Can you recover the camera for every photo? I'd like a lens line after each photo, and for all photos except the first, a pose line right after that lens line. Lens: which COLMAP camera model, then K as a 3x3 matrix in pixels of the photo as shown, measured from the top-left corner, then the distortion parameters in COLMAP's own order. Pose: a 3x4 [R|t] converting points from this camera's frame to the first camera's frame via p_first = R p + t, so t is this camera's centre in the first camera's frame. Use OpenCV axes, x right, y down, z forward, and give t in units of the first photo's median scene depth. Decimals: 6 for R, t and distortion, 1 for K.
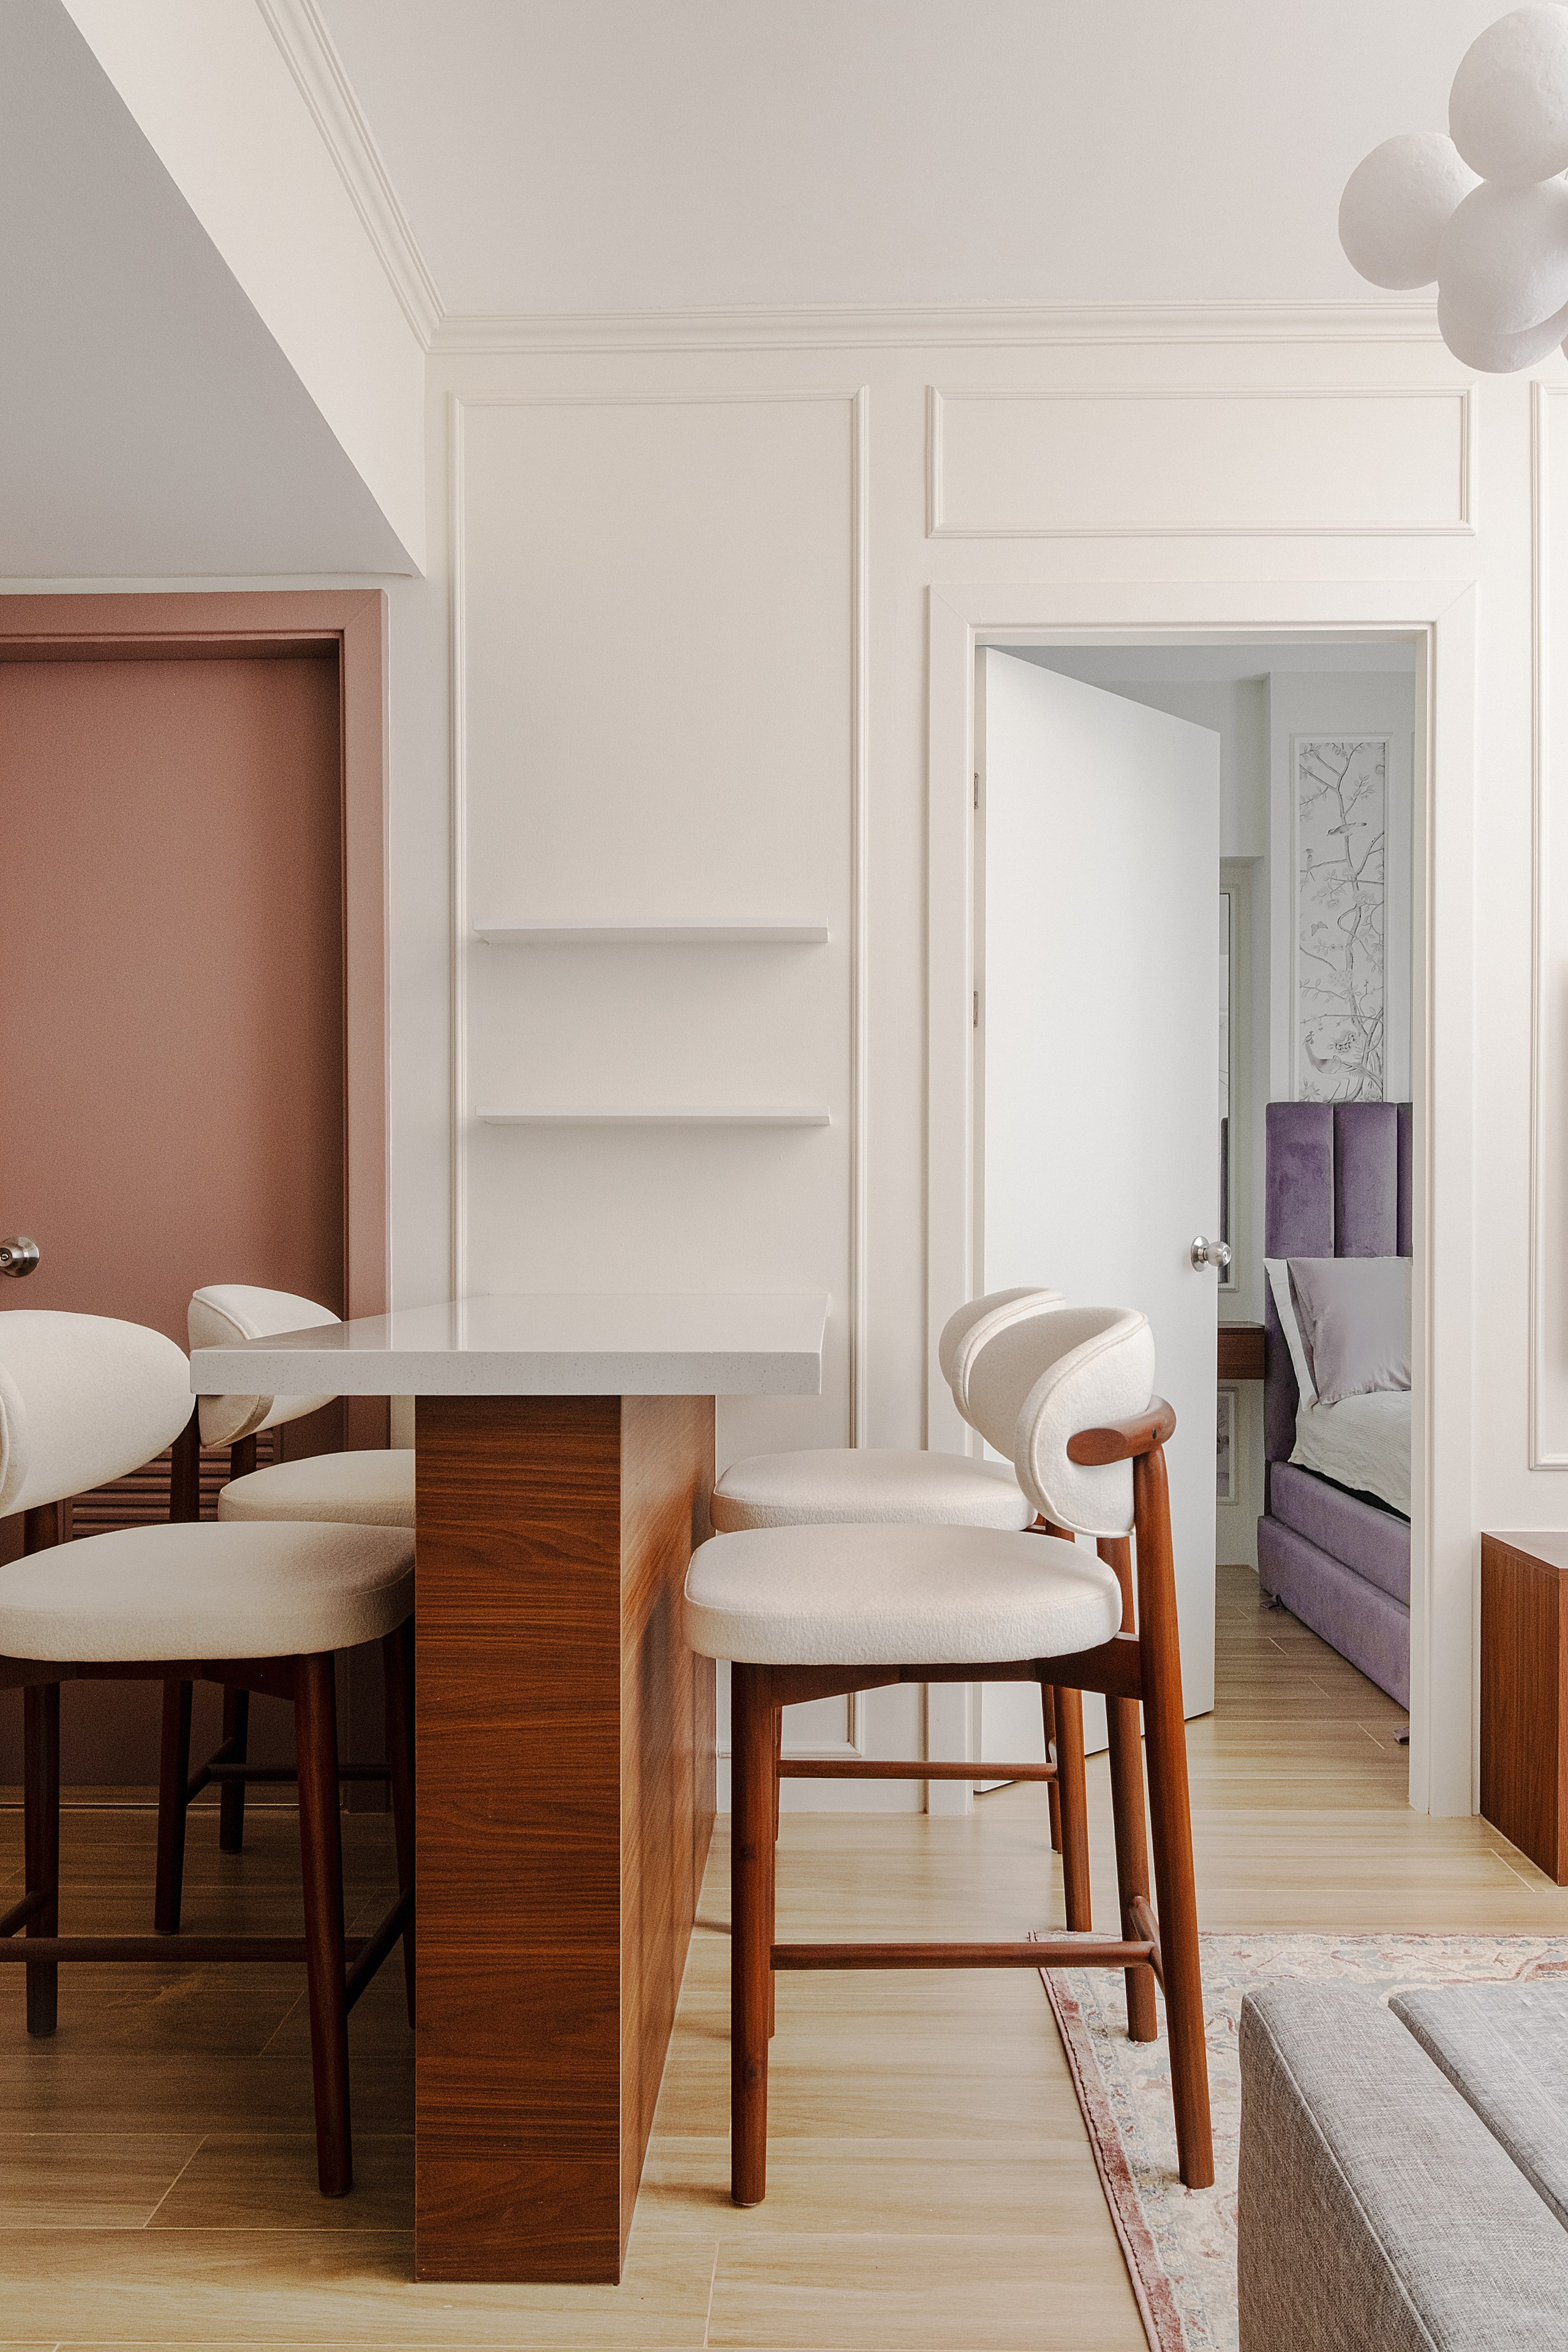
lens RADIAL K [[2197.2, 0, 783.7], [0, 2197.2, 1272.6], [0, 0, 1]] dist [-0.001067, -0.008627]
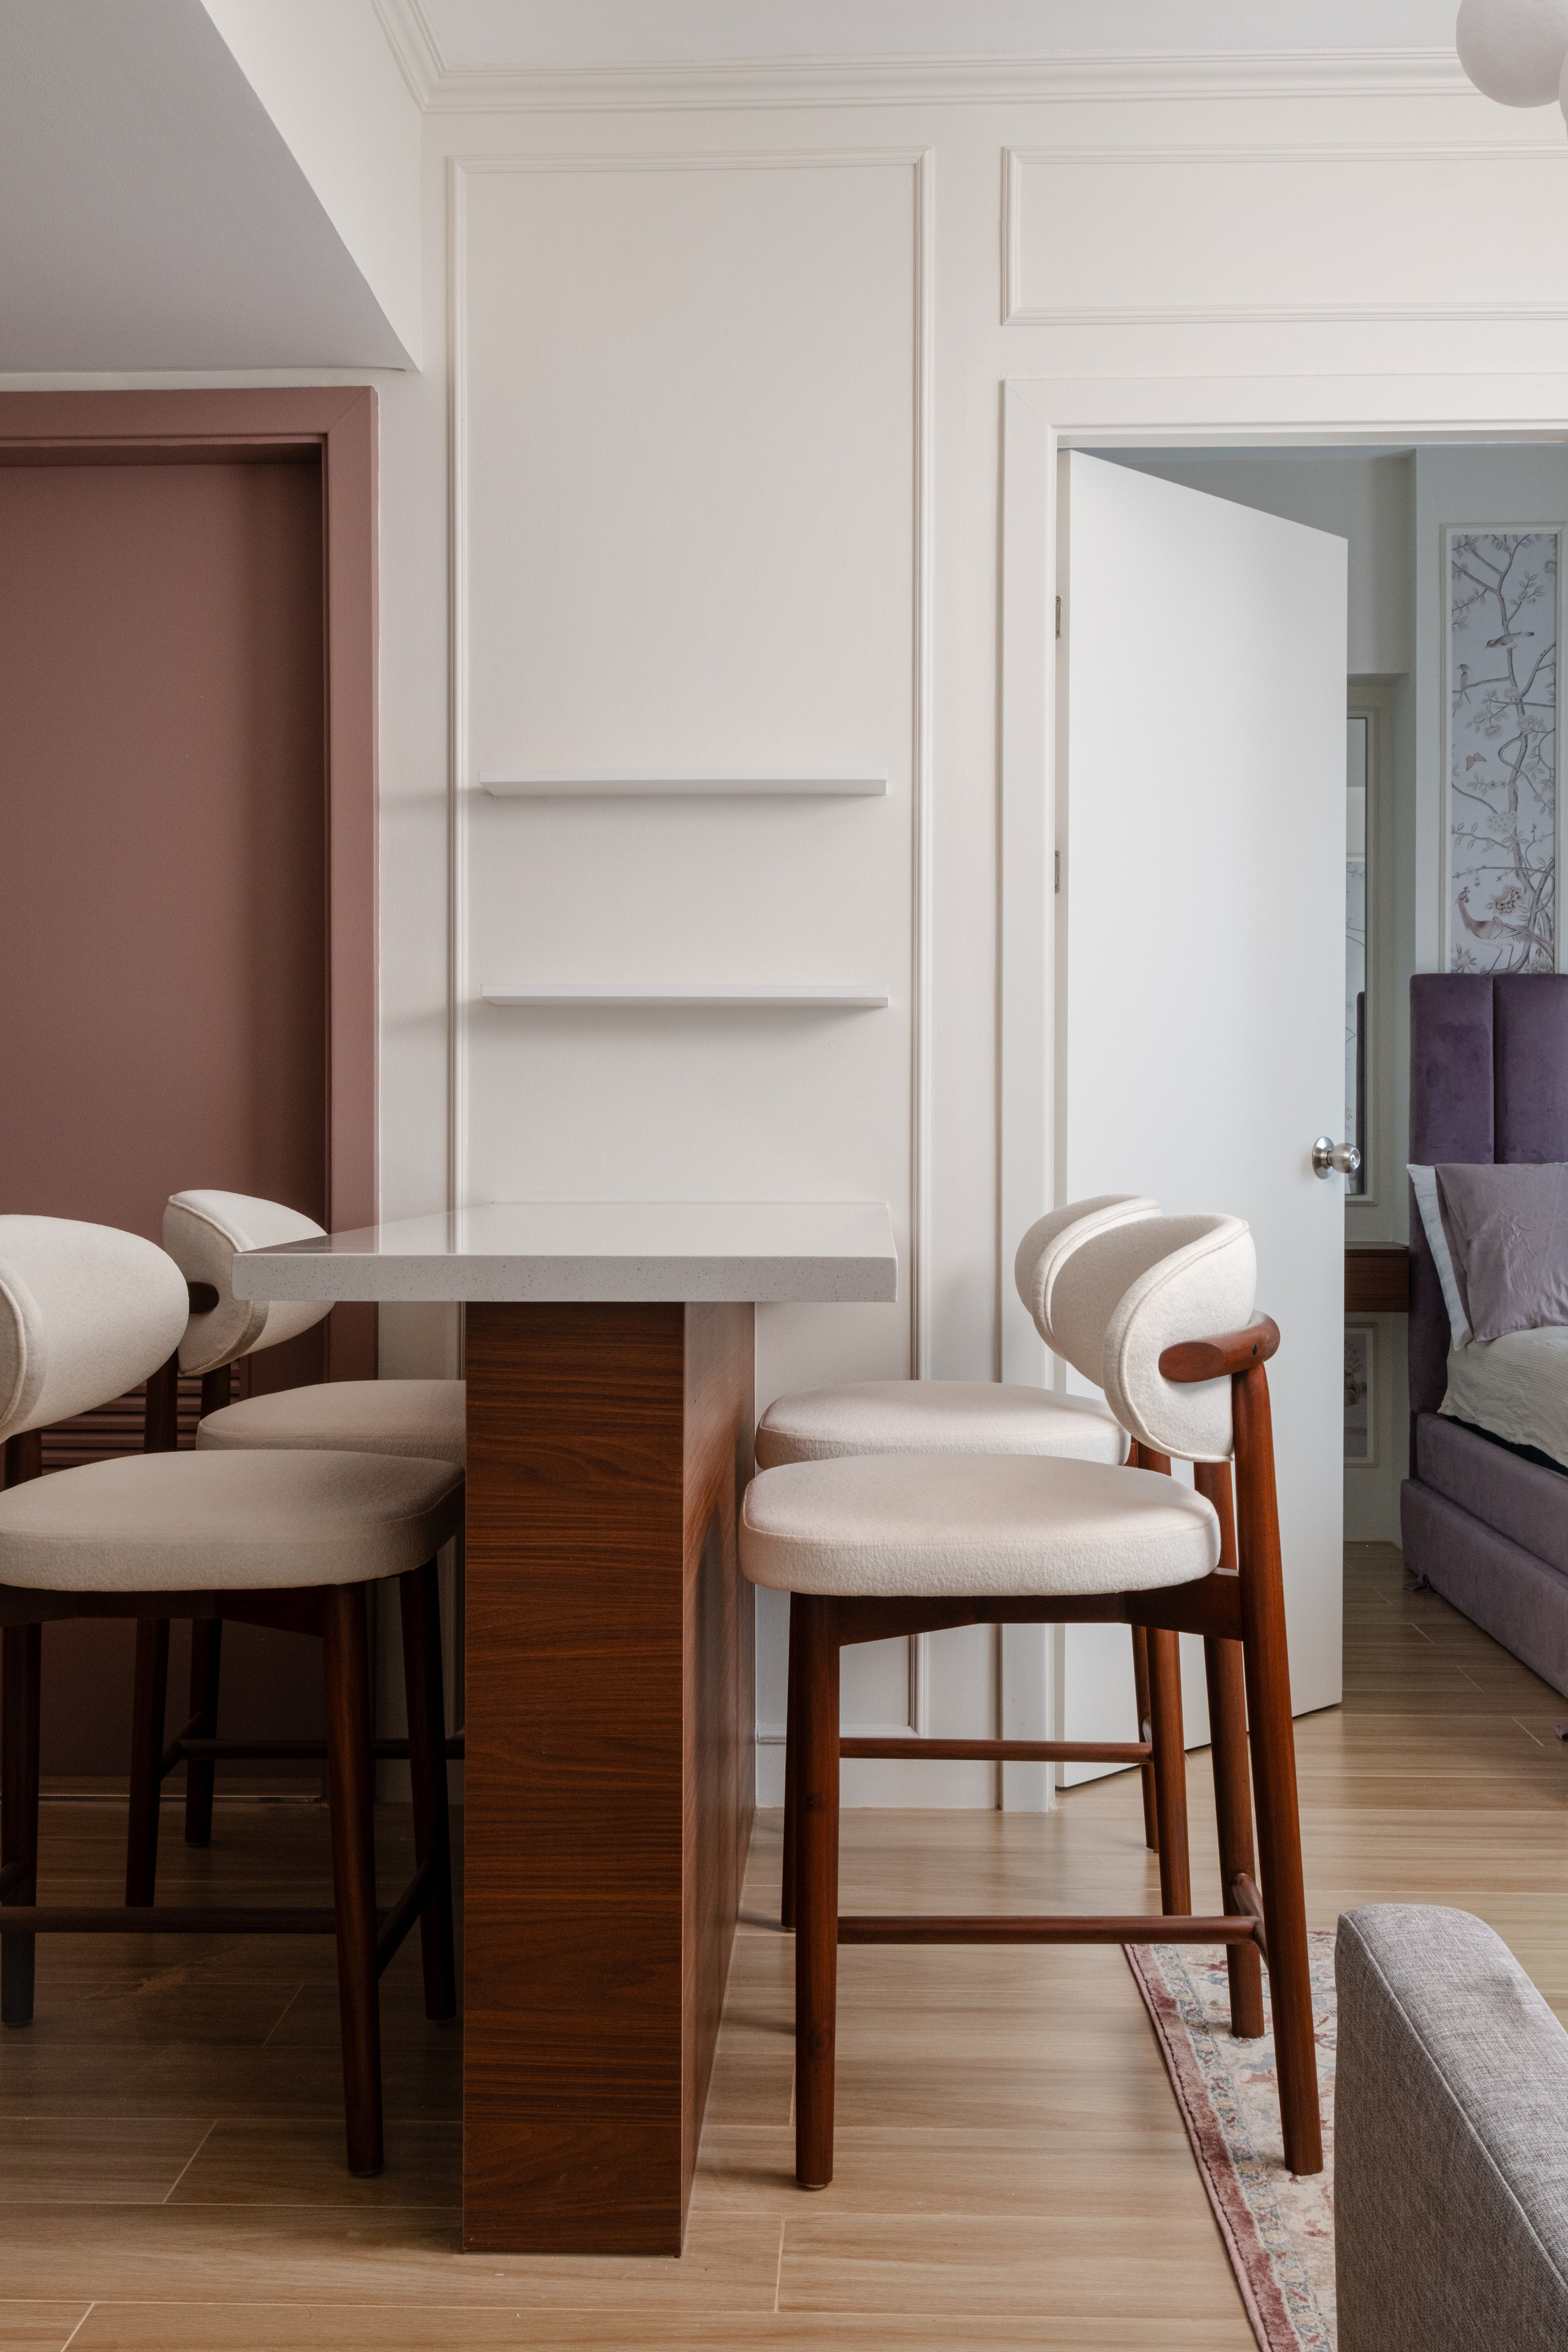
lens RADIAL K [[2835.2, 0, 783.4], [0, 2835.2, 1143.9], [0, 0, 1]] dist [0.103634, -0.385923]
pose [[0.999974, 0.001835, -0.006927, -0.018150], [-0.001933, 0.999898, -0.014173, 0.003765], [0.006900, 0.014186, 0.999876, -0.168926]]
